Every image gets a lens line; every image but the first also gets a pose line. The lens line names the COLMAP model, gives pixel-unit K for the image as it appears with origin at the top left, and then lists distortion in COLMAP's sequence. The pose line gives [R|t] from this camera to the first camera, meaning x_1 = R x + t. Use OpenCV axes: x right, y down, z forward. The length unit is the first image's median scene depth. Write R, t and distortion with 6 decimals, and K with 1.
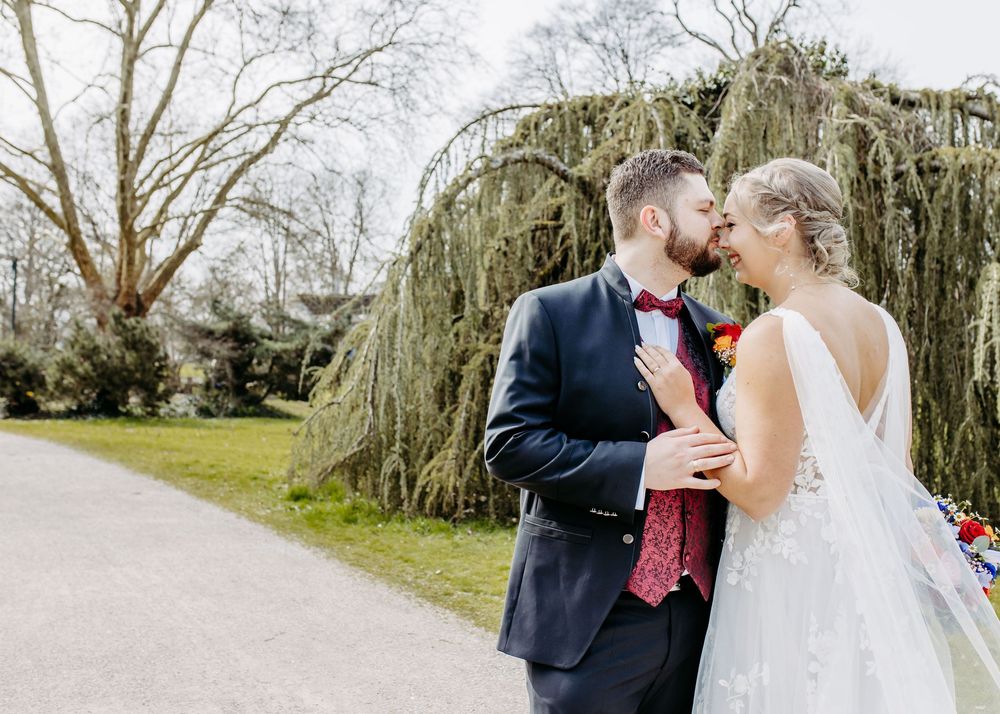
lens RADIAL K [[1079.9, 0, 533.3], [0, 1079.9, 335.9], [0, 0, 1]] dist [-0.022088, 0.069034]
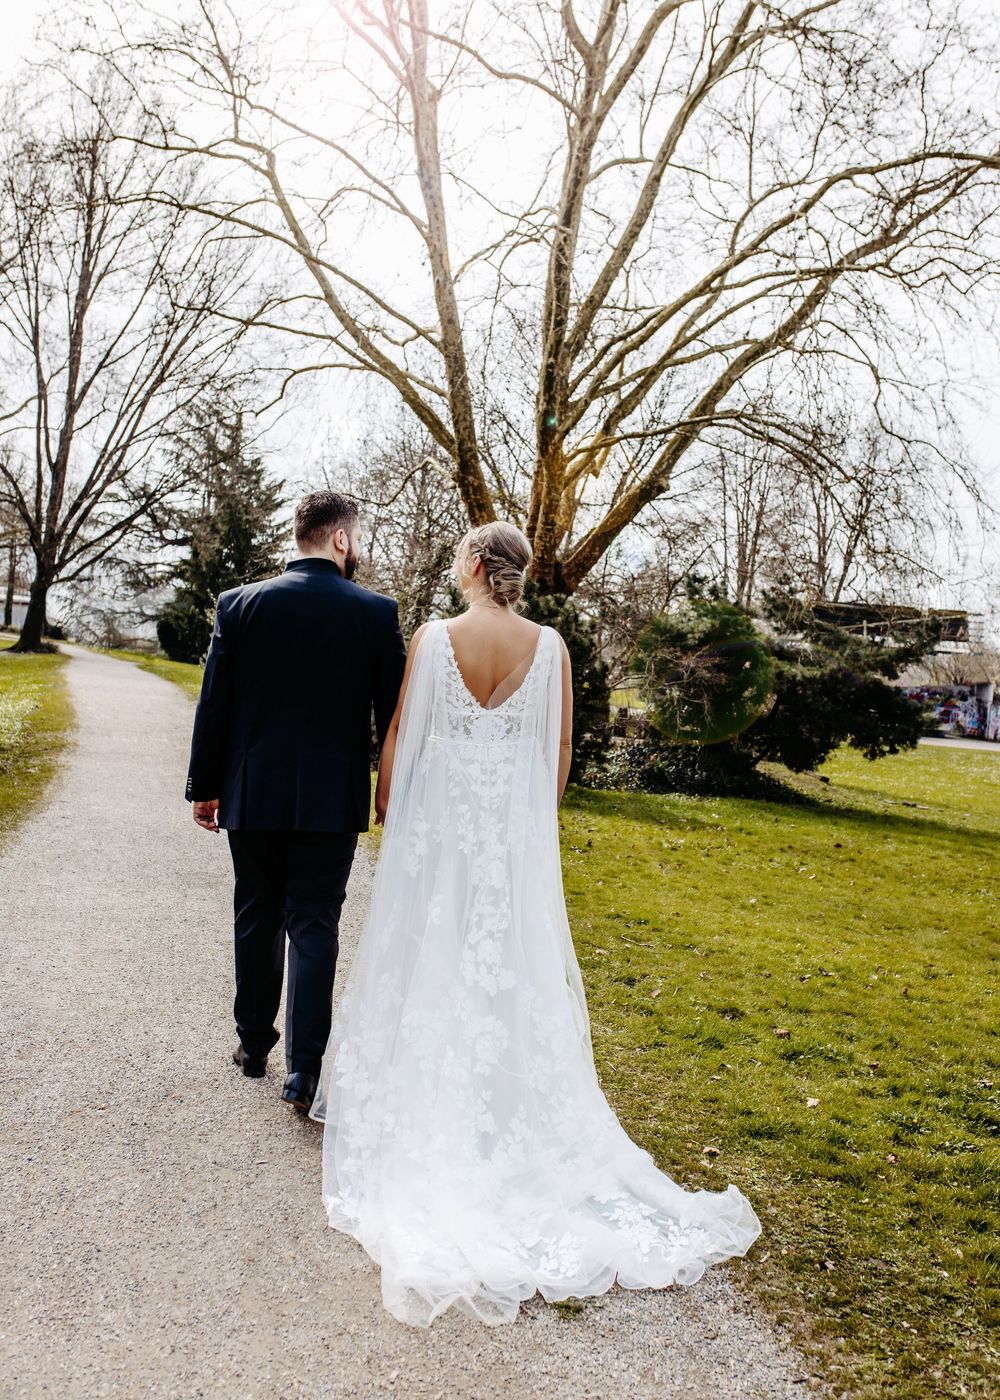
lens RADIAL K [[1511.9, 0, 500.0], [0, 1511.9, 700.0], [0, 0, 1]] dist [-0.022088, 0.069034]
pose [[0.925867, 0.095006, -0.365711, -0.114463], [-0.085431, 0.995445, 0.042315, 0.005152], [0.368065, -0.007935, 0.929766, 0.288693]]
